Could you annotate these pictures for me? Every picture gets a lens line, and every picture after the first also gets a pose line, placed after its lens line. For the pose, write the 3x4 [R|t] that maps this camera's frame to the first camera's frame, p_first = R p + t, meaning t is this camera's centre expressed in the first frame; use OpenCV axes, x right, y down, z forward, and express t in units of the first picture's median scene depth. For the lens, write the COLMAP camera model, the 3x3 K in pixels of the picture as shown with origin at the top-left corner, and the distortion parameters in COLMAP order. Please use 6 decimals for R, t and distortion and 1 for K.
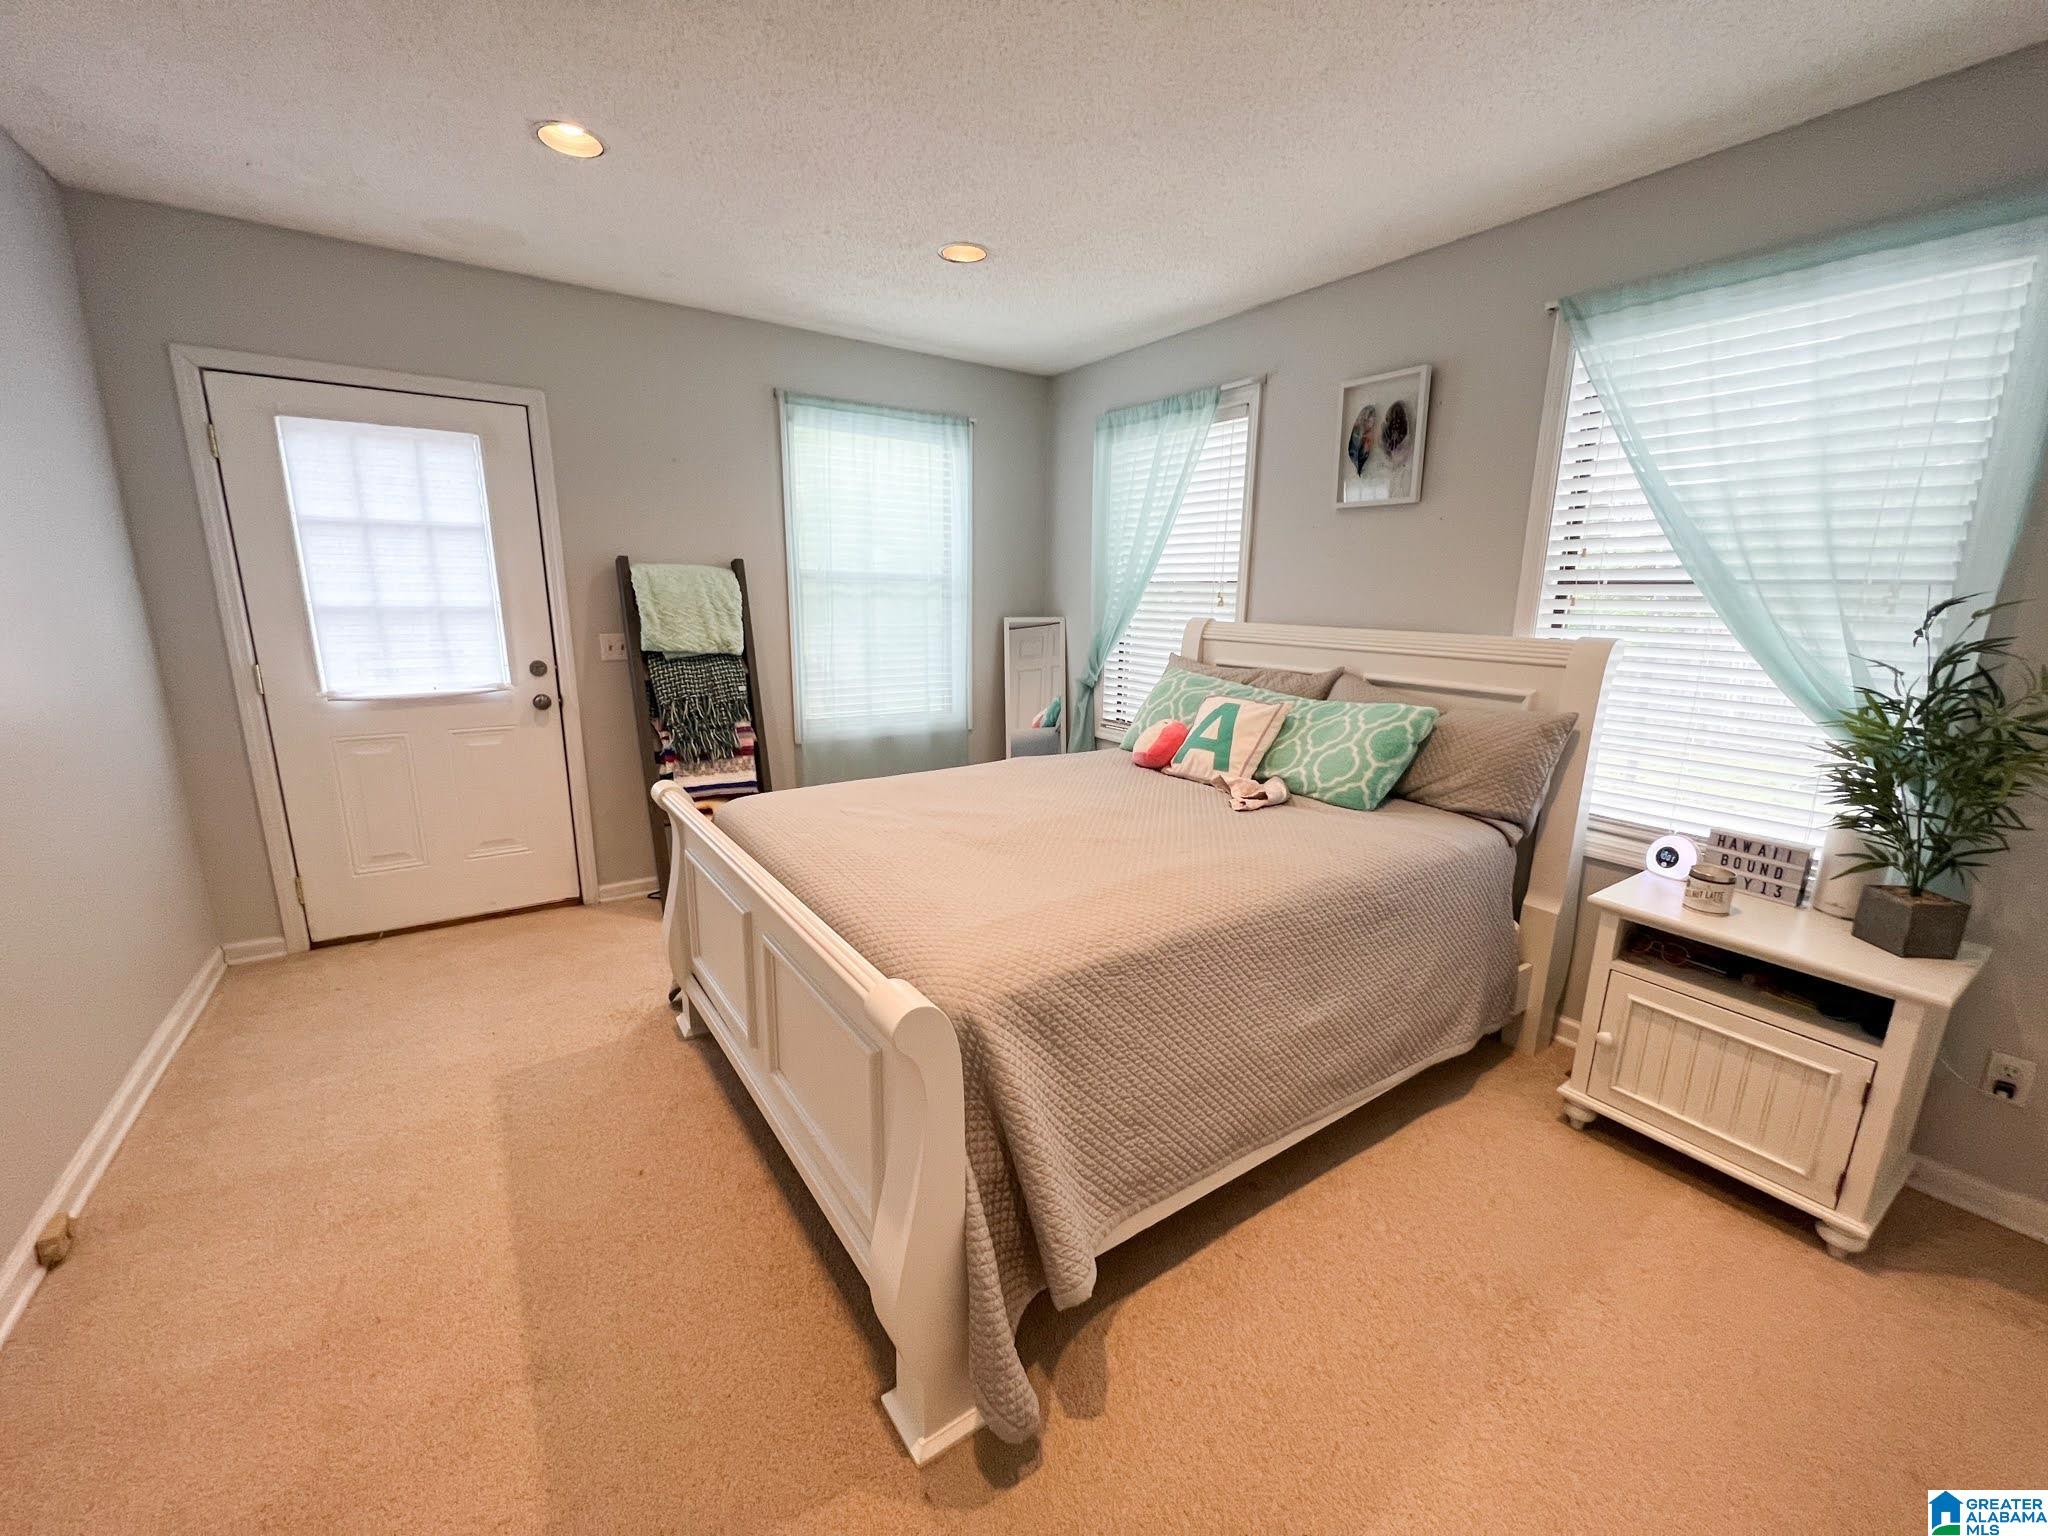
lens RADIAL K [[814.8, 0, 1019.4], [0, 814.8, 766.2], [0, 0, 1]] dist [-0.001928, -0.000018]
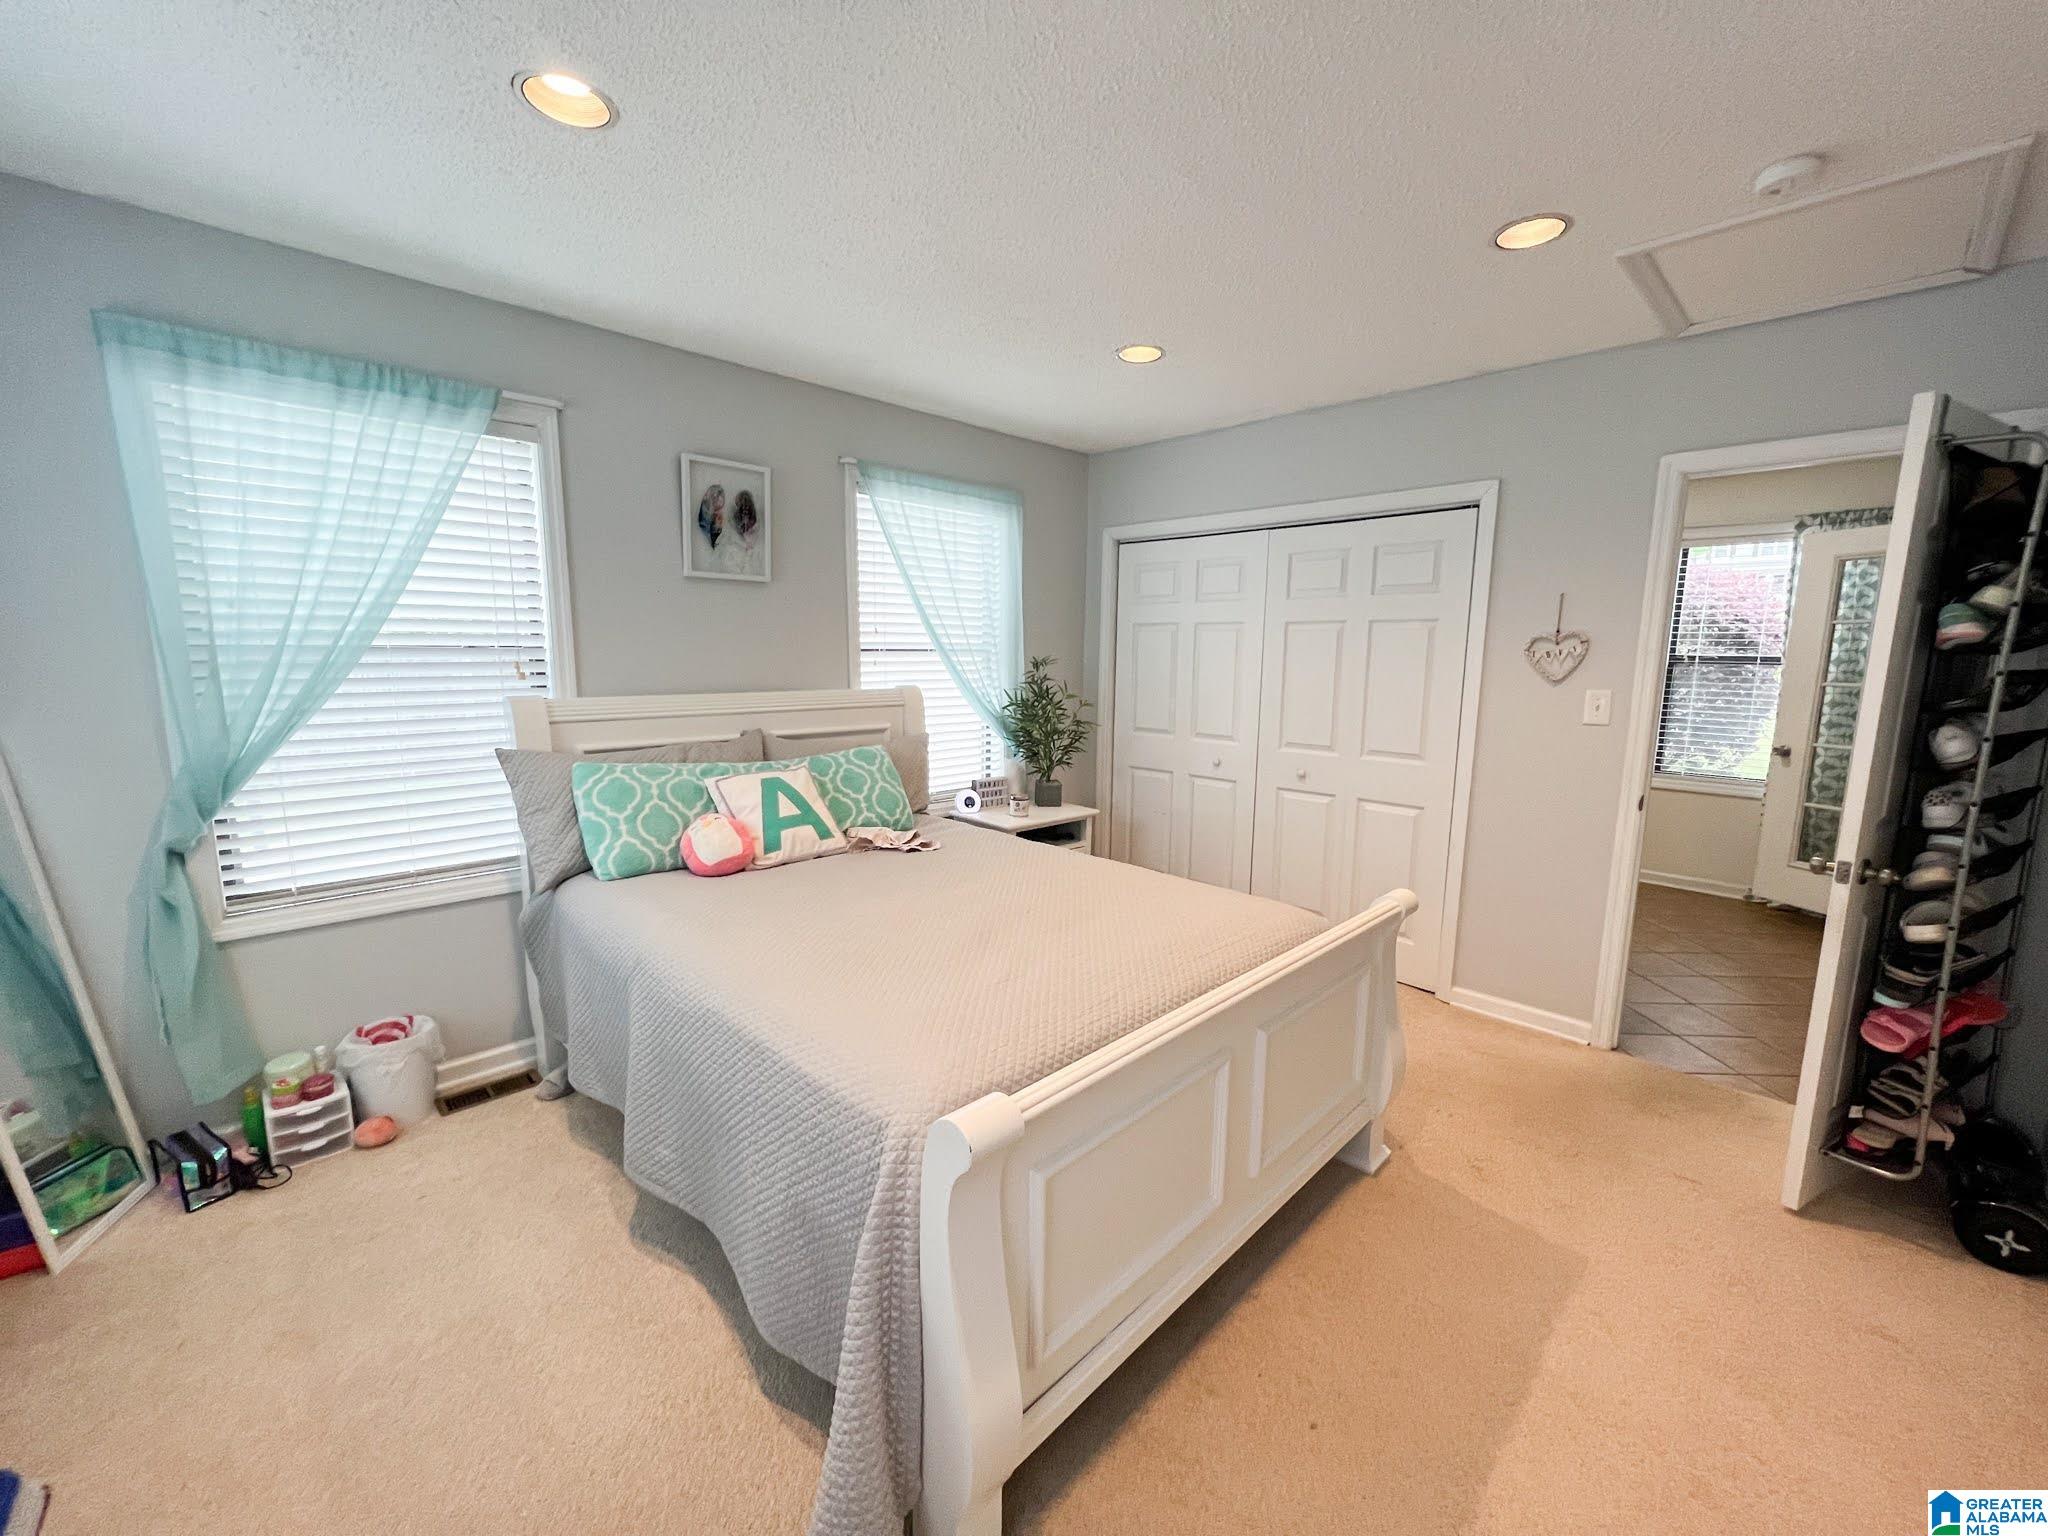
lens RADIAL K [[814.8, 0, 1020.8], [0, 814.8, 775.7], [0, 0, 1]] dist [-0.001928, -0.000018]
pose [[-0.171099, -0.173553, 0.969848, -0.720056], [0.191292, 0.959780, 0.205499, -0.218248], [-0.966505, 0.220685, -0.131018, 0.825735]]
